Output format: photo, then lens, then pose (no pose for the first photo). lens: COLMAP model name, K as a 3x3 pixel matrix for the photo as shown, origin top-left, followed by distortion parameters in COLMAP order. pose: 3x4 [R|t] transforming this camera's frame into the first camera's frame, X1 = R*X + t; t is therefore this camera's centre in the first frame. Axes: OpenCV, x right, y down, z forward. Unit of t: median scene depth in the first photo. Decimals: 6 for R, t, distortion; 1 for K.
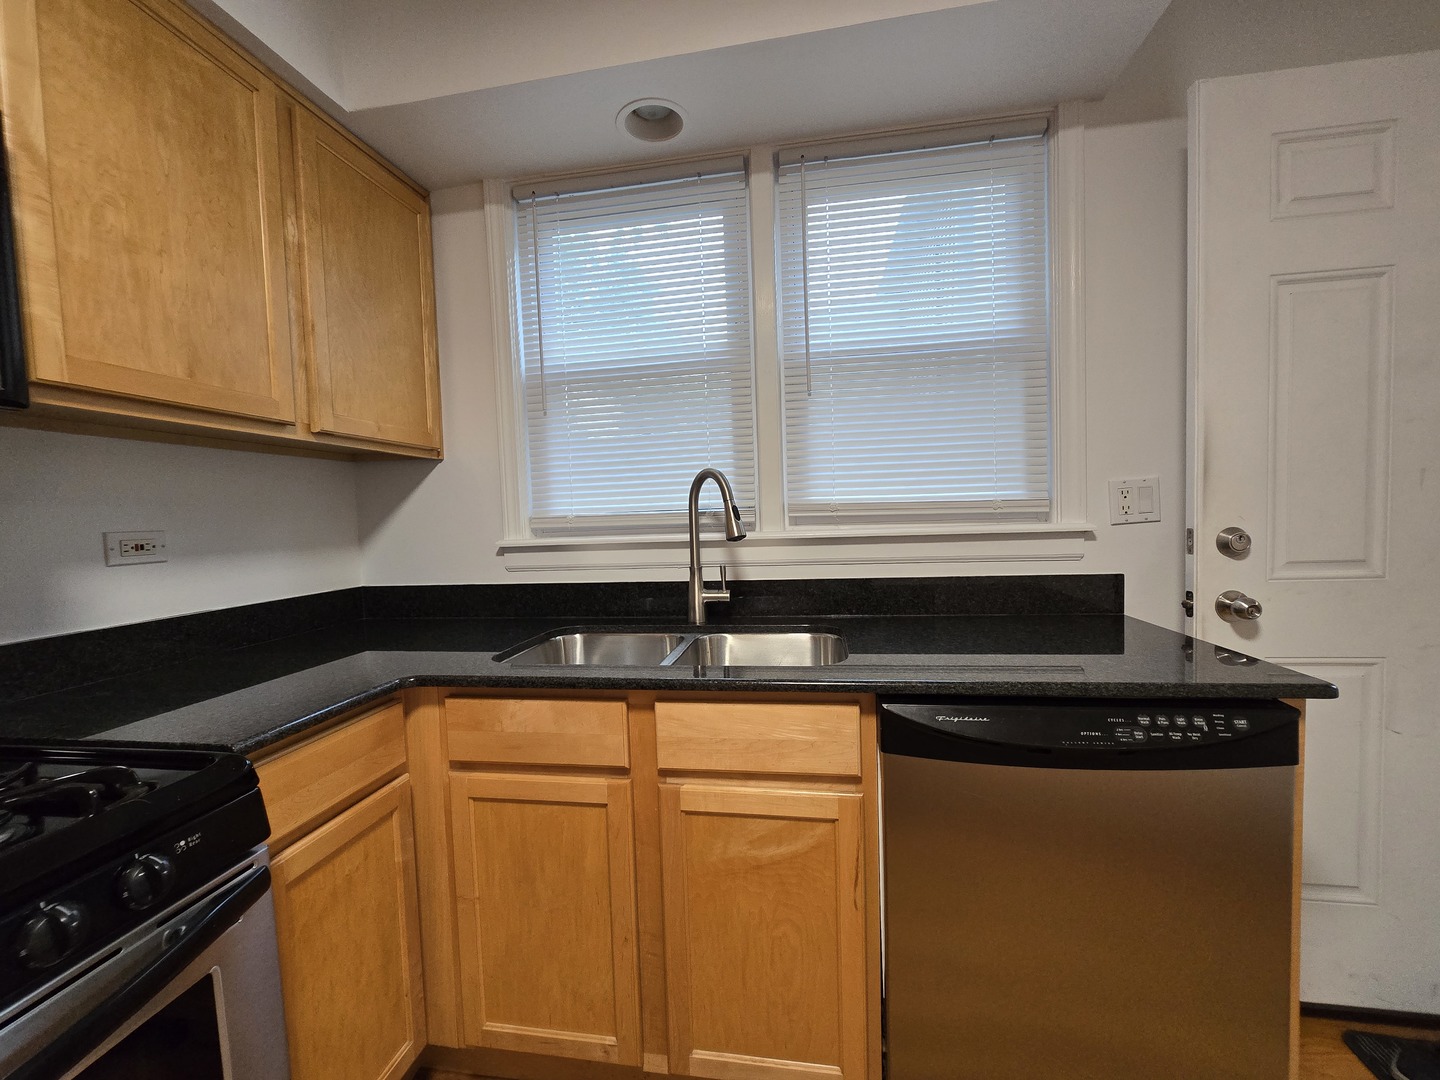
lens RADIAL K [[592.7, 0, 715.3], [0, 592.7, 548.8], [0, 0, 1]] dist [-0.002003, -0.001209]
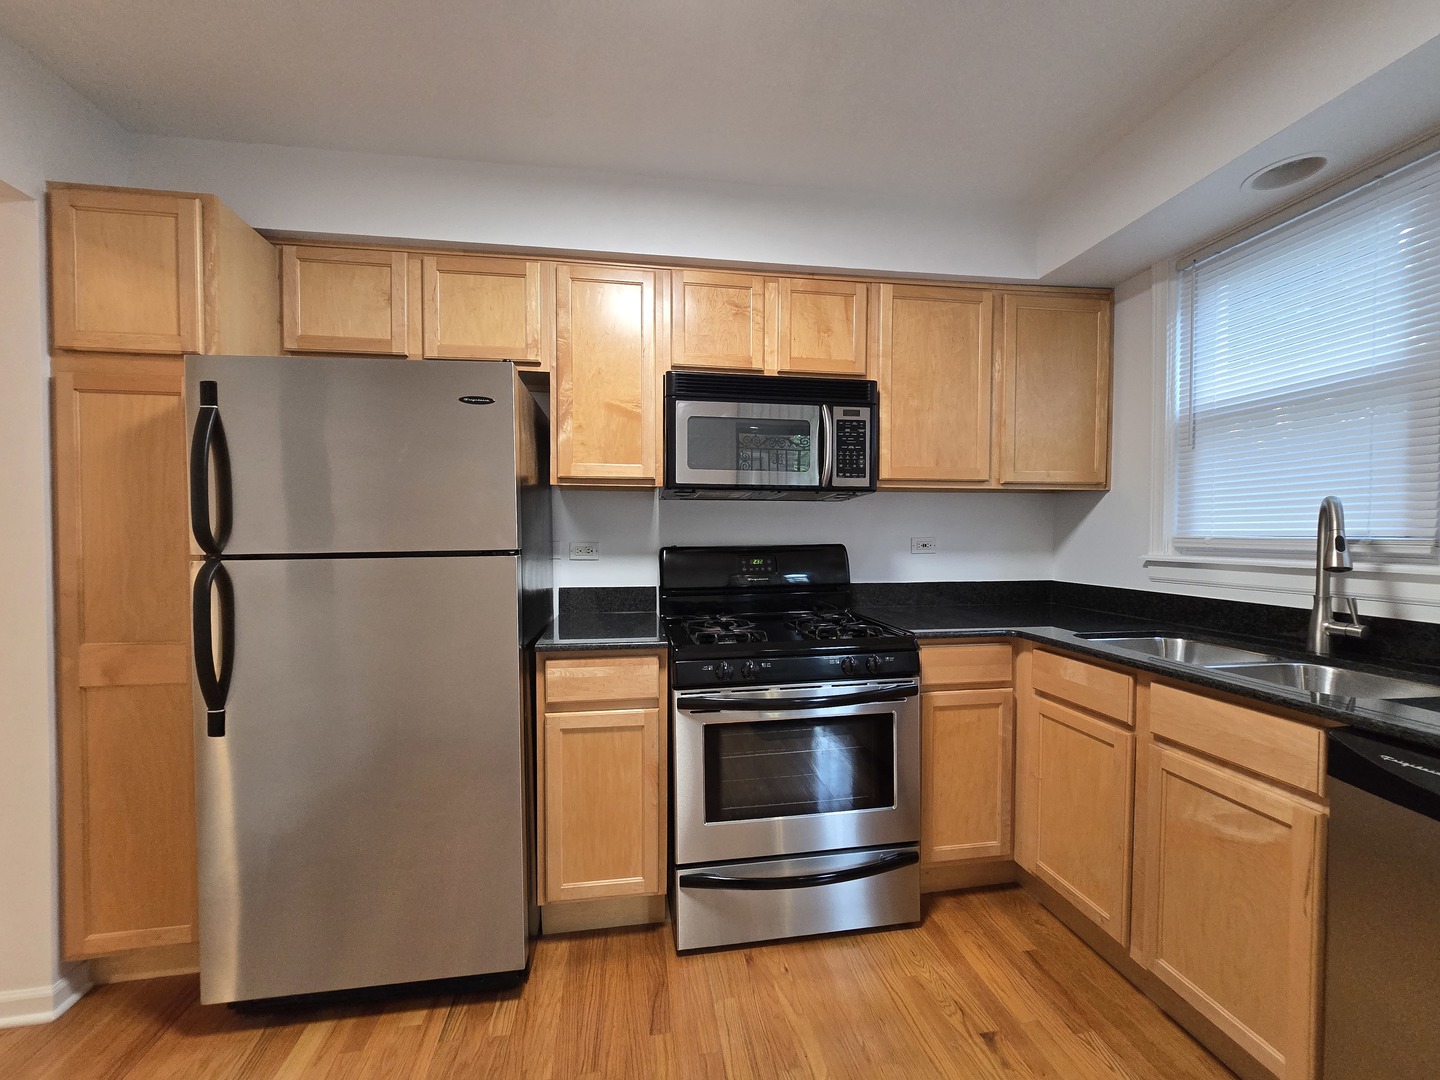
lens RADIAL K [[592.7, 0, 720.1], [0, 592.7, 544.0], [0, 0, 1]] dist [-0.002003, -0.001209]
pose [[0.320478, 0.052297, -0.945811, 0.628536], [-0.063489, 0.997415, 0.033638, -0.026923], [0.945126, 0.049269, 0.322970, -0.279614]]
